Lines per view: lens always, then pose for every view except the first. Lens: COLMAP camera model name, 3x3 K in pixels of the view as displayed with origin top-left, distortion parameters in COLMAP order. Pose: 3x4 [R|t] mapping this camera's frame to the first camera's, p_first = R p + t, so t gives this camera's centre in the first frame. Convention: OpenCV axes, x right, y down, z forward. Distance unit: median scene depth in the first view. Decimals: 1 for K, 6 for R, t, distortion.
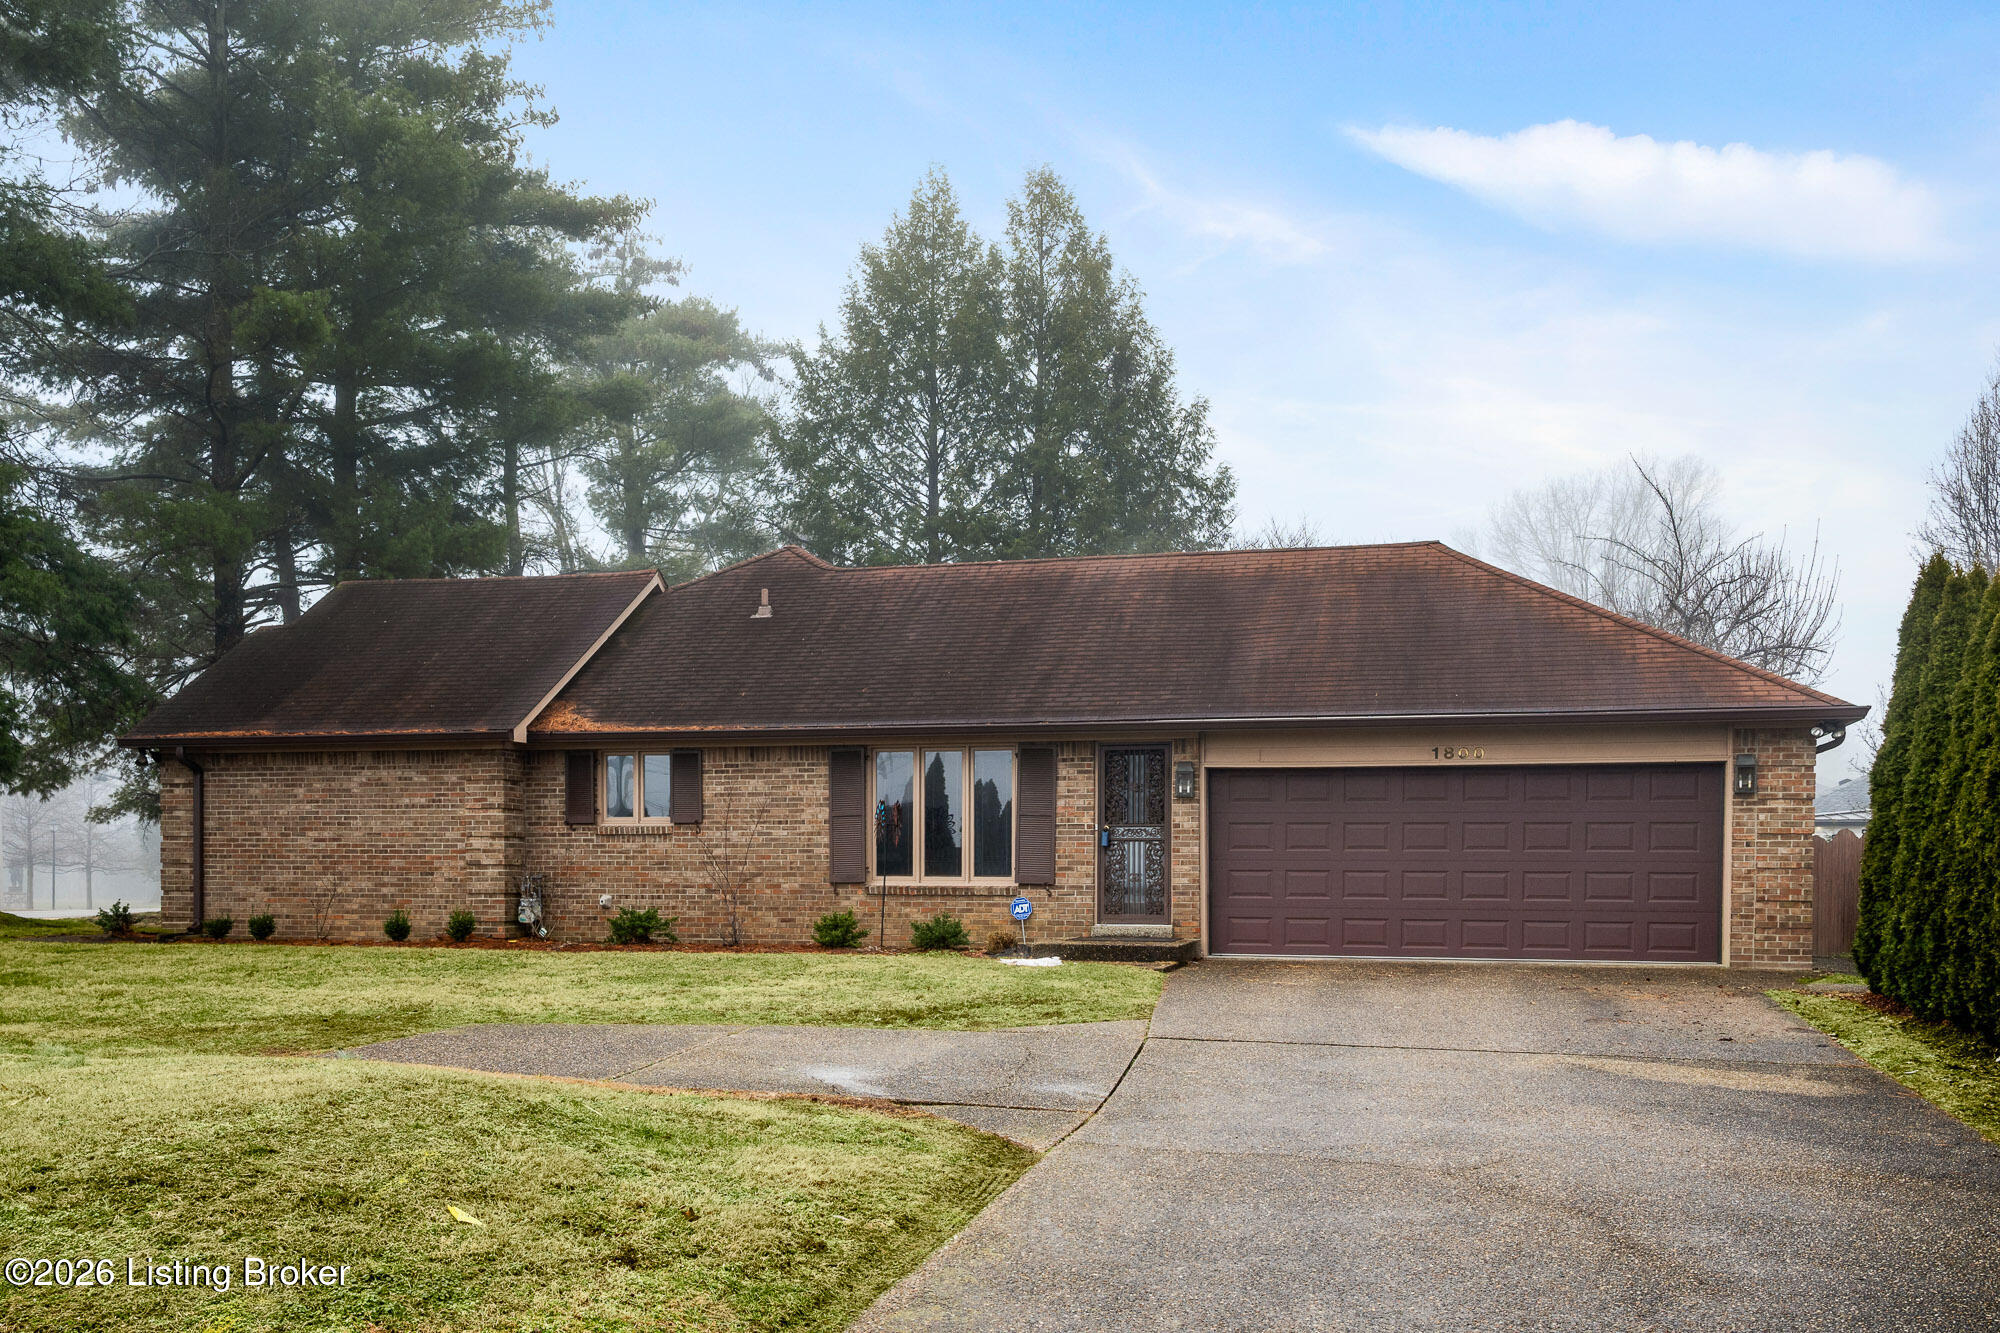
lens RADIAL K [[1839.3, 0, 998.5], [0, 1839.3, 665.5], [0, 0, 1]] dist [-0.016153, 0.000000]
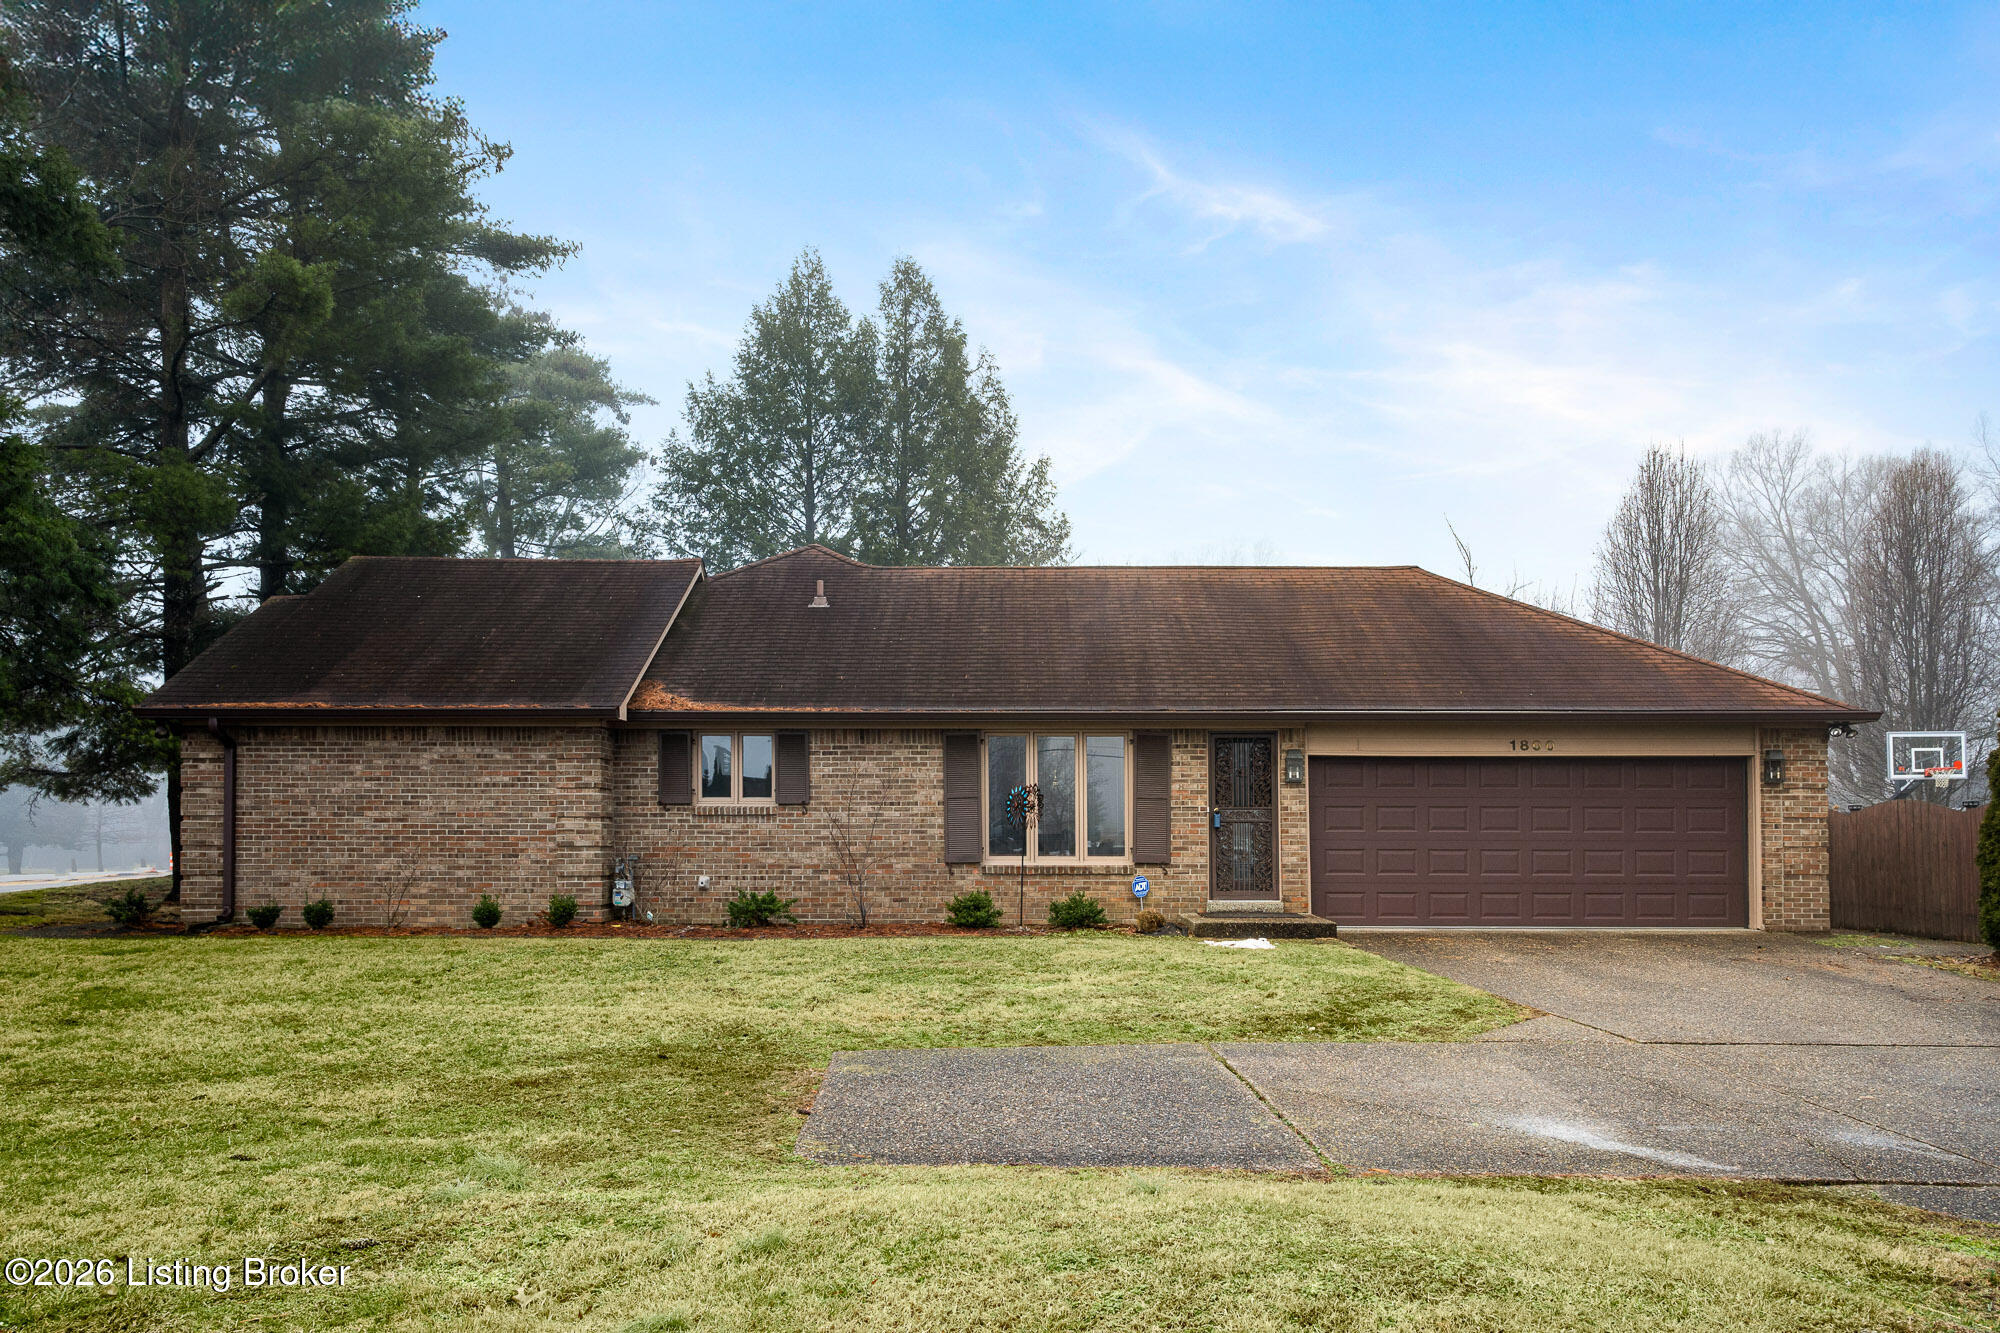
lens RADIAL K [[1322.5, 0, 1002.2], [0, 1322.5, 672.8], [0, 0, 1]] dist [-0.009924, -0.001075]
pose [[0.963761, 0.030108, 0.265062, -0.251584], [-0.027533, 0.999531, -0.013424, 0.020516], [-0.265342, 0.005640, 0.964138, 0.271080]]
